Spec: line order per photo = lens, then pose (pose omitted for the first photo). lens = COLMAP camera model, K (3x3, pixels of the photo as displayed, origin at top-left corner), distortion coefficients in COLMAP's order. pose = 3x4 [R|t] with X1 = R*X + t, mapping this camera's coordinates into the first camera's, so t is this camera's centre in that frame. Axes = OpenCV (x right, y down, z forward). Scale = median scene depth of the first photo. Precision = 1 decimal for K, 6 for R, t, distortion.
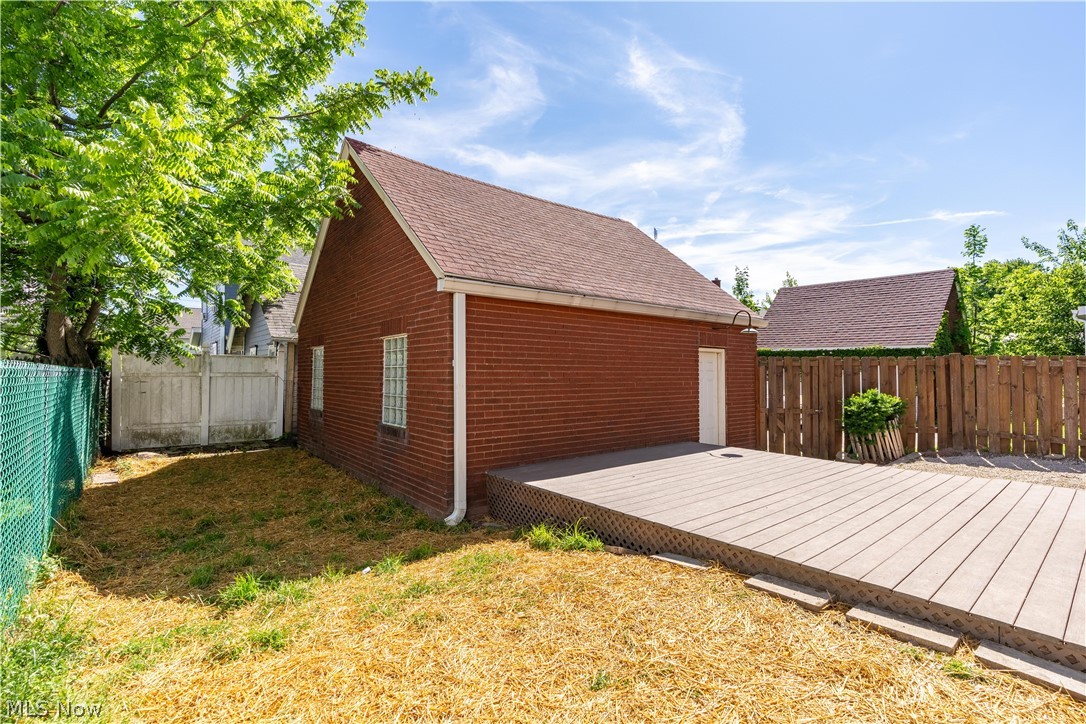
lens RADIAL K [[490.5, 0, 543.0], [0, 490.5, 362.0], [0, 0, 1]] dist [0.000815, -0.000002]
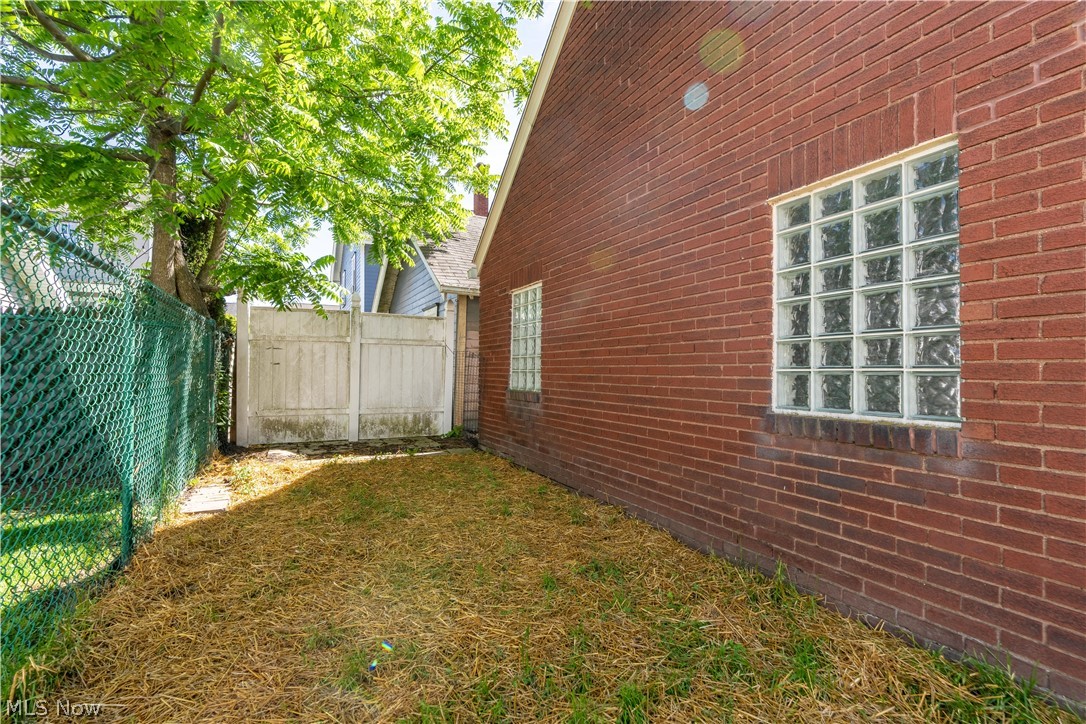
lens RADIAL K [[490.5, 0, 543.0], [0, 490.5, 362.0], [0, 0, 1]] dist [0.000815, -0.000002]
pose [[0.978410, 0.001234, -0.206669, -0.294108], [-0.000938, 0.999998, 0.001534, 0.057453], [0.206670, -0.001307, 0.978410, 0.388775]]
